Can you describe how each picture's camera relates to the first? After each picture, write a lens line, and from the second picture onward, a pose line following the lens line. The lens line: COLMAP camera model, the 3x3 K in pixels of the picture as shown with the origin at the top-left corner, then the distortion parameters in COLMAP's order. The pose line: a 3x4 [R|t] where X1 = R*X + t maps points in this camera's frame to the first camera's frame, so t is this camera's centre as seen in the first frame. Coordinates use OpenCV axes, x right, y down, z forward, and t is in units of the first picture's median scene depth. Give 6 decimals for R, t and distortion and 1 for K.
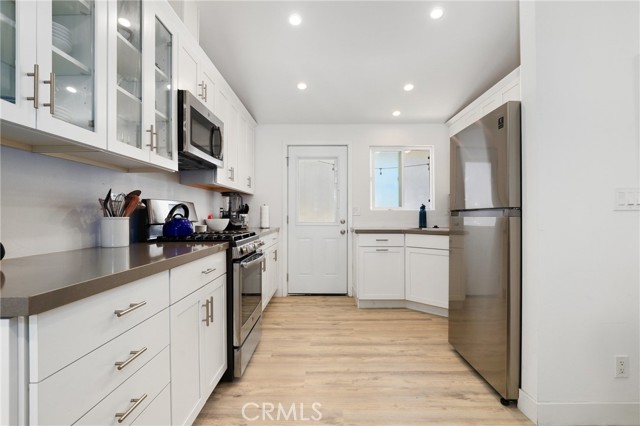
lens RADIAL K [[321.9, 0, 323.4], [0, 321.9, 216.7], [0, 0, 1]] dist [-0.020454, -0.000178]
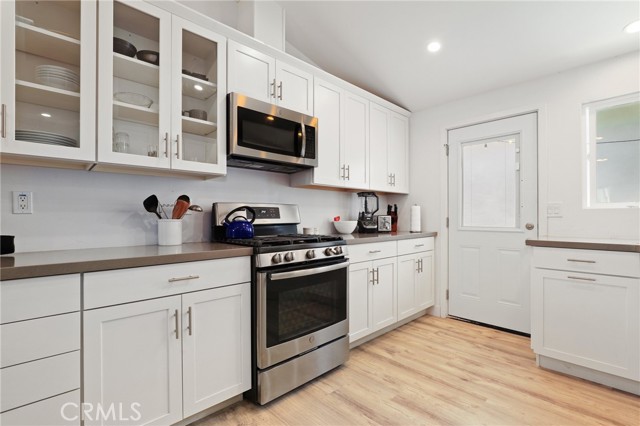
lens RADIAL K [[294.6, 0, 319.8], [0, 294.6, 216.6], [0, 0, 1]] dist [-0.014826, 0.000403]
pose [[0.692265, -0.001633, -0.721642, 0.258276], [-0.001683, 0.999991, -0.003877, -0.002918], [0.721642, 0.003899, 0.692256, 0.347051]]
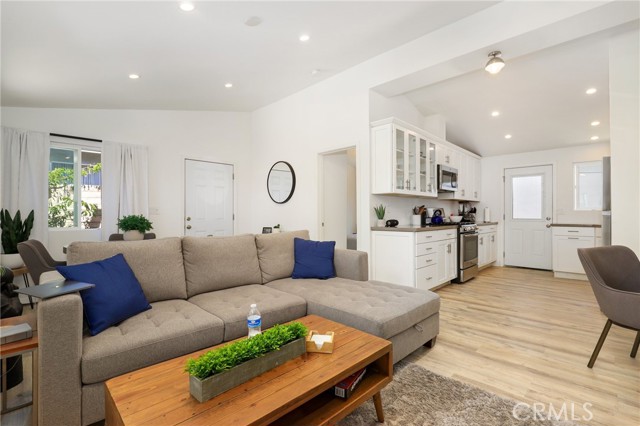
lens RADIAL K [[294.6, 0, 321.5], [0, 294.6, 216.2], [0, 0, 1]] dist [-0.014826, 0.000403]
pose [[0.718022, 0.003006, -0.696014, 0.311343], [-0.001392, 0.999995, 0.002883, 0.002738], [0.696019, -0.001101, 0.718022, -0.805380]]
